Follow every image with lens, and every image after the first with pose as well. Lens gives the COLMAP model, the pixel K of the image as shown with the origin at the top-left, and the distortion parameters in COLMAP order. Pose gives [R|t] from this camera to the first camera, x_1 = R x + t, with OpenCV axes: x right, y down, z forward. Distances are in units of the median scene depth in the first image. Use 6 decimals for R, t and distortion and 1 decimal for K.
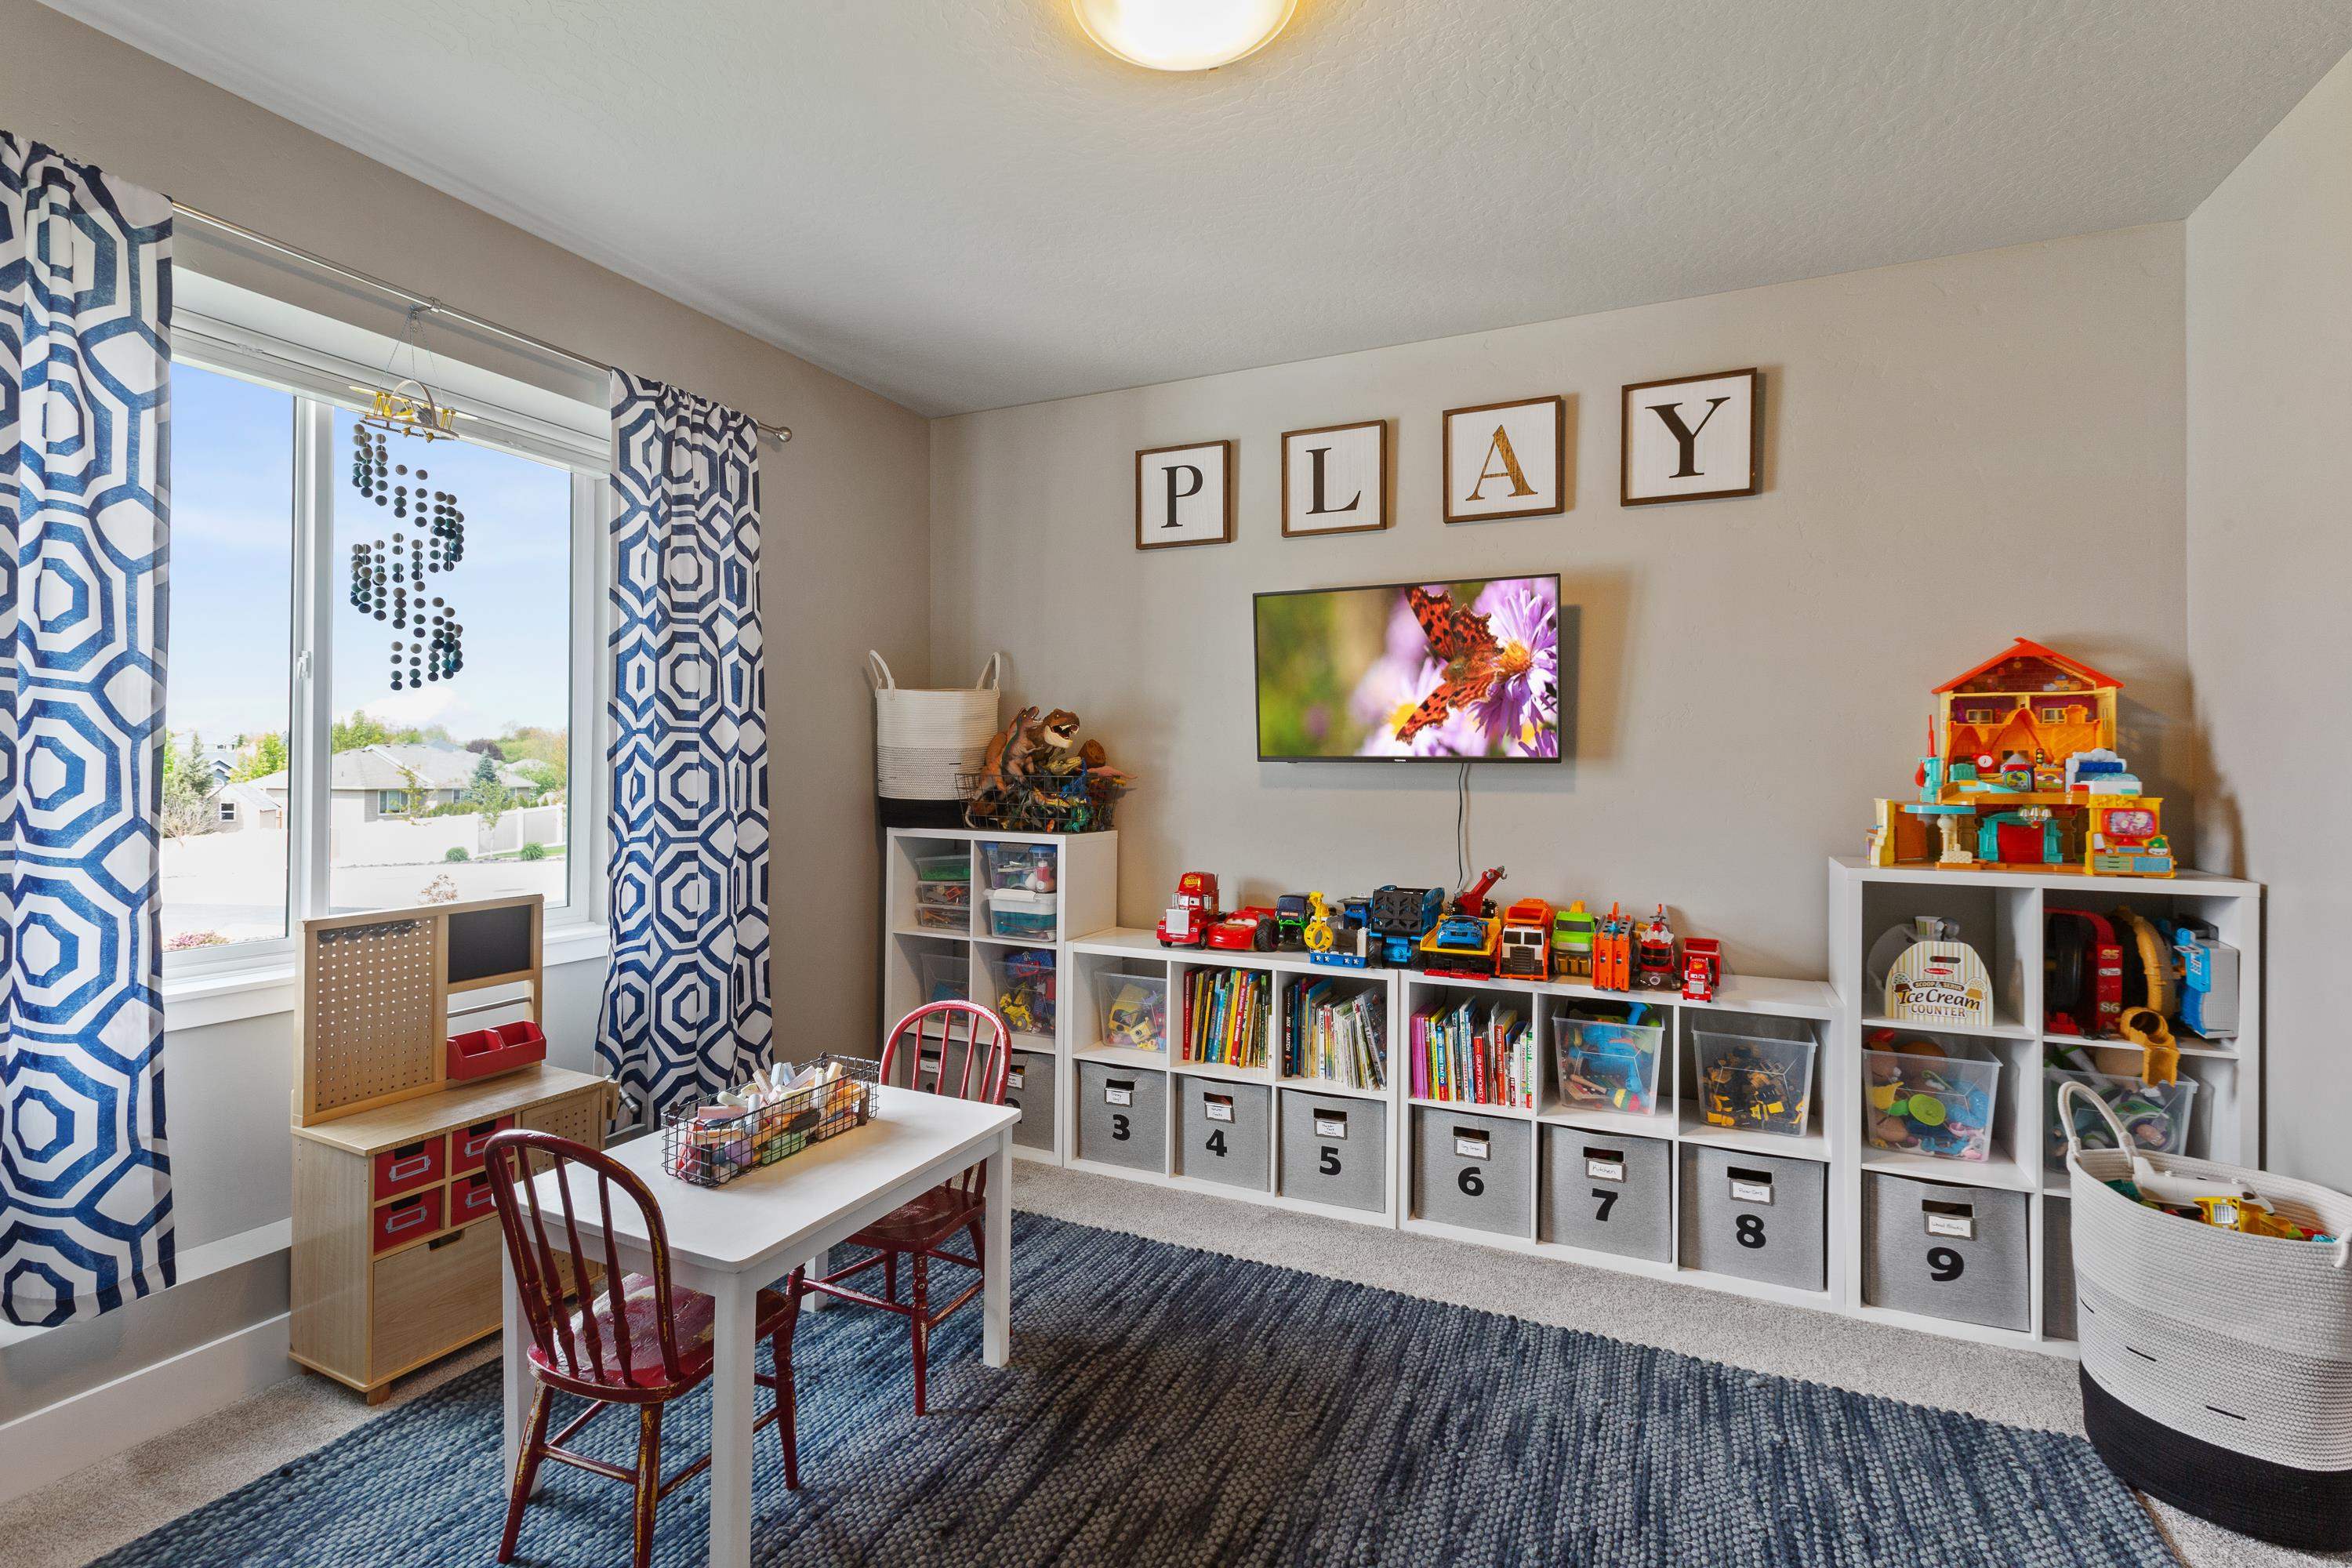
lens RADIAL K [[1074.3, 0, 1176.3], [0, 1074.3, 778.7], [0, 0, 1]] dist [0.001981, 0.000117]
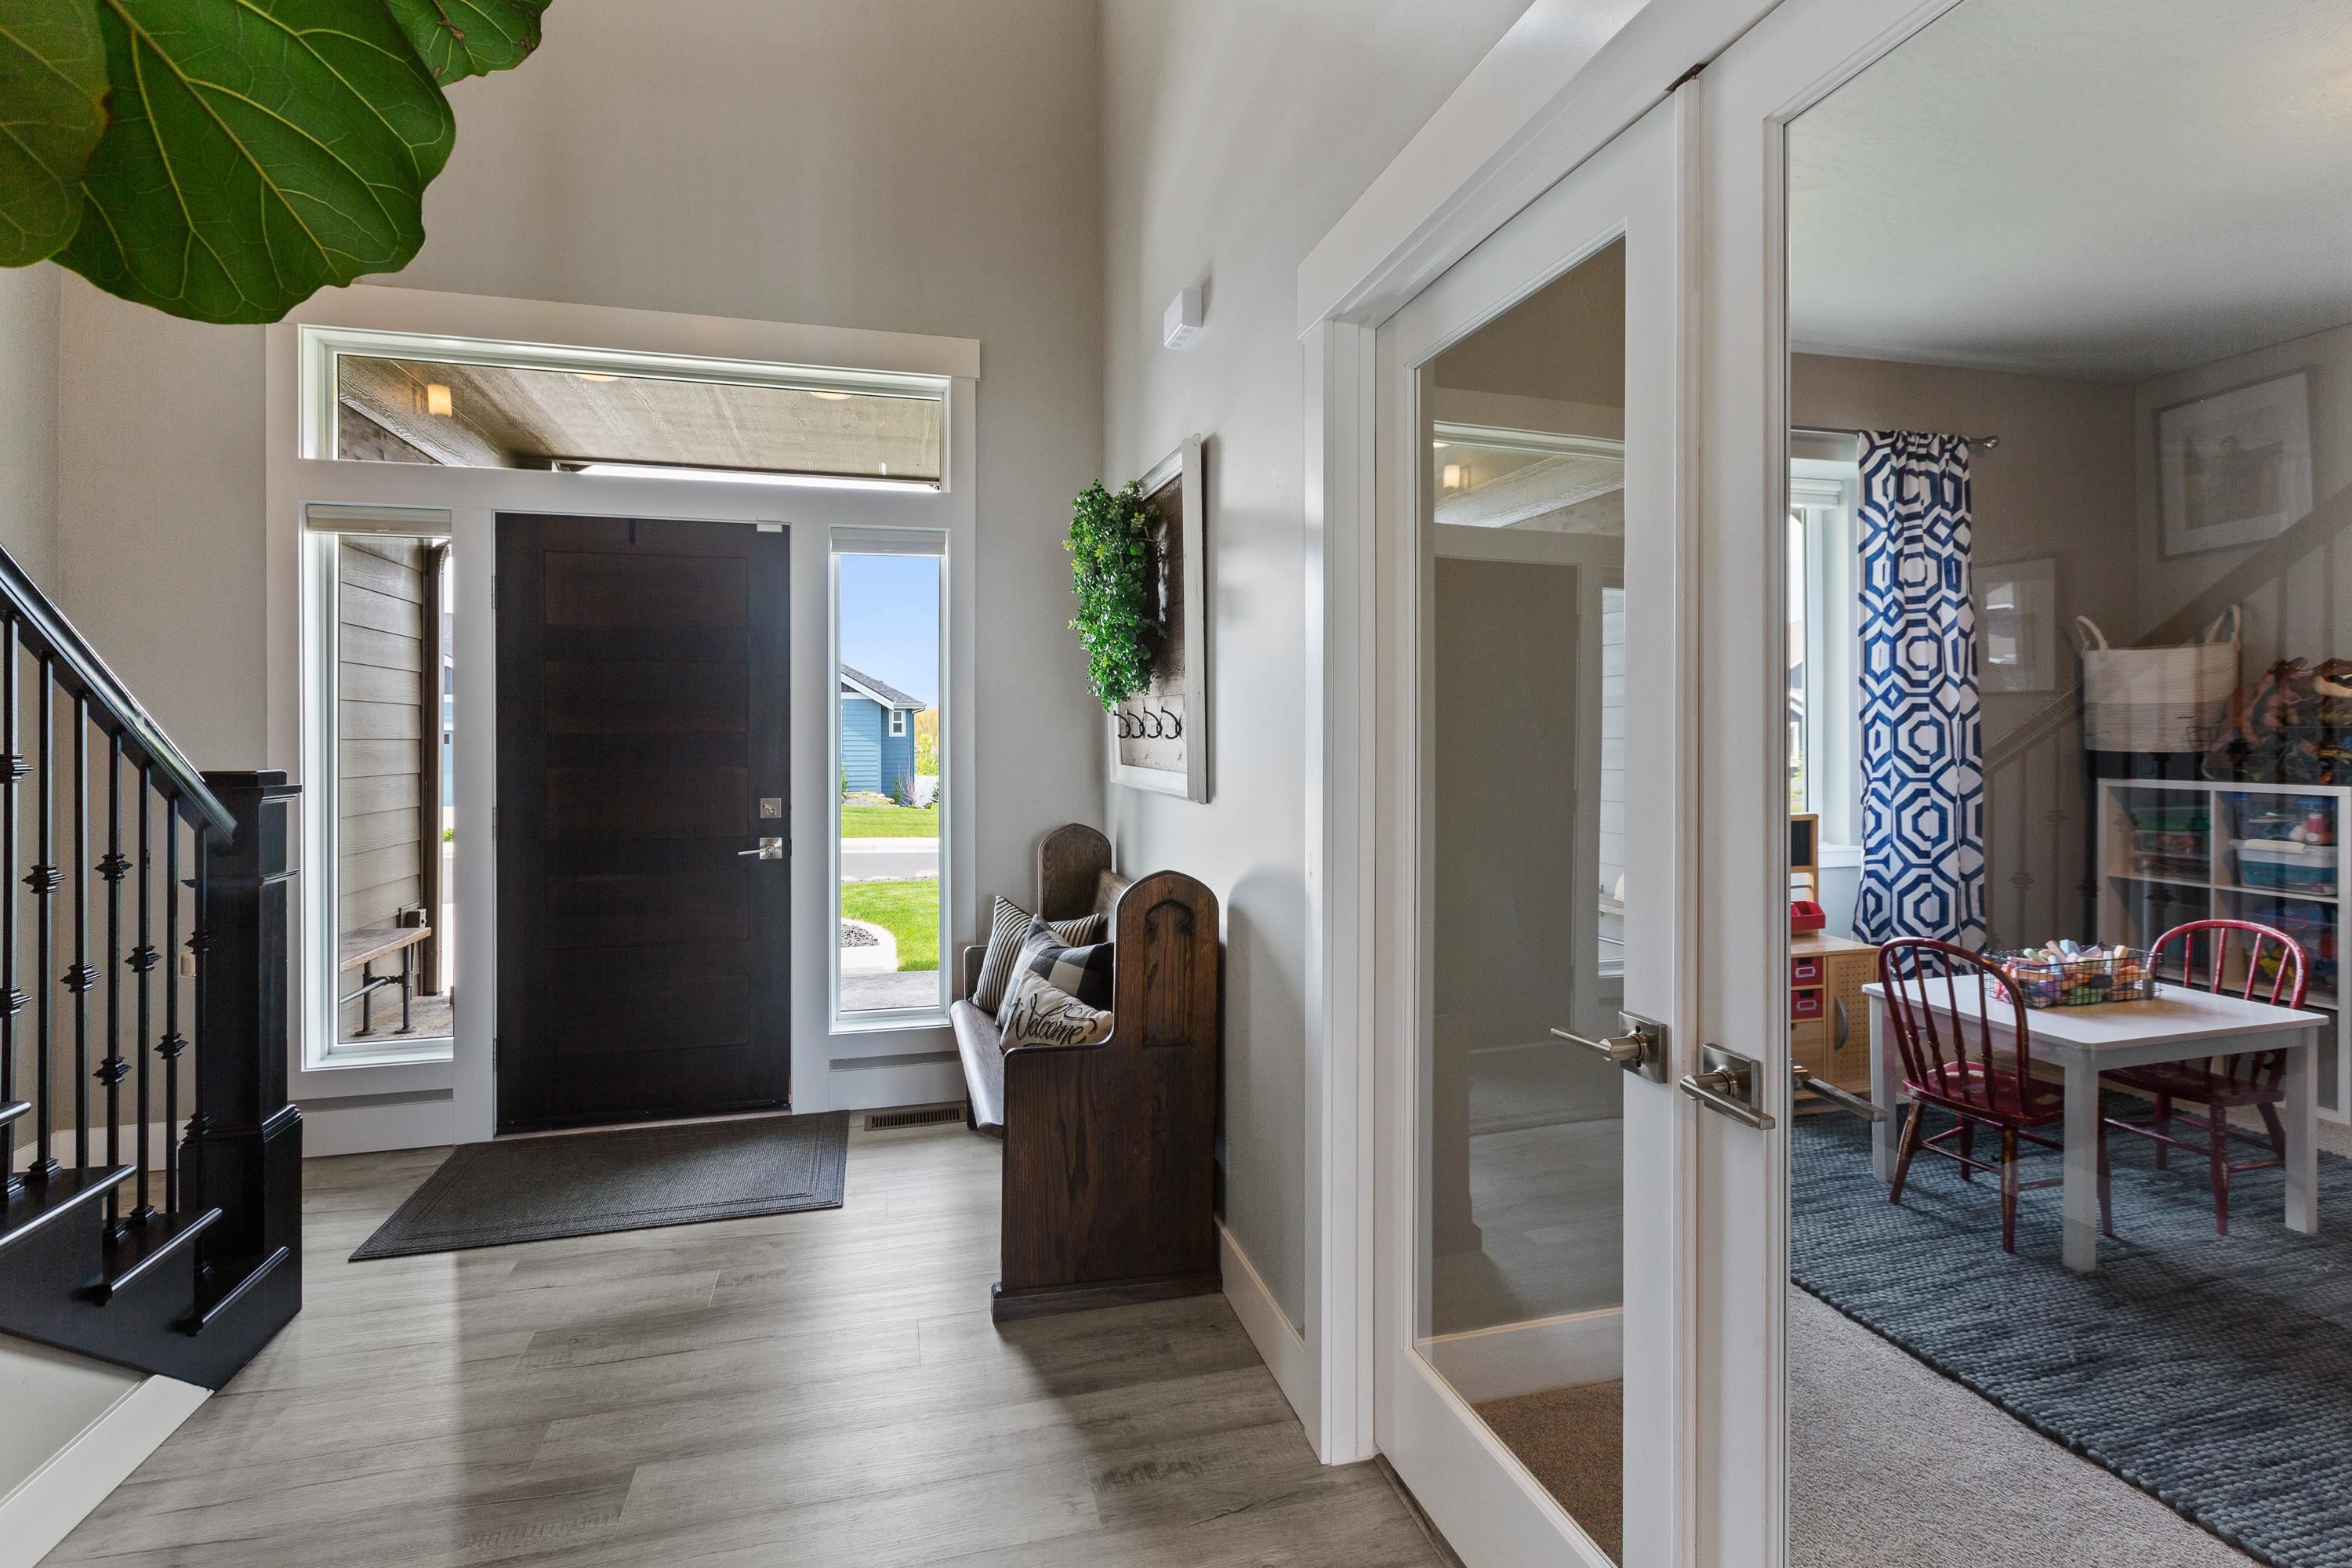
lens RADIAL K [[1074.3, 0, 1161.6], [0, 1074.3, 738.0], [0, 0, 1]] dist [0.001981, 0.000117]
pose [[0.629062, -0.009458, -0.777298, -0.024694], [0.003165, 0.999949, -0.009606, 0.015693], [0.777349, 0.003582, 0.629059, -0.511436]]
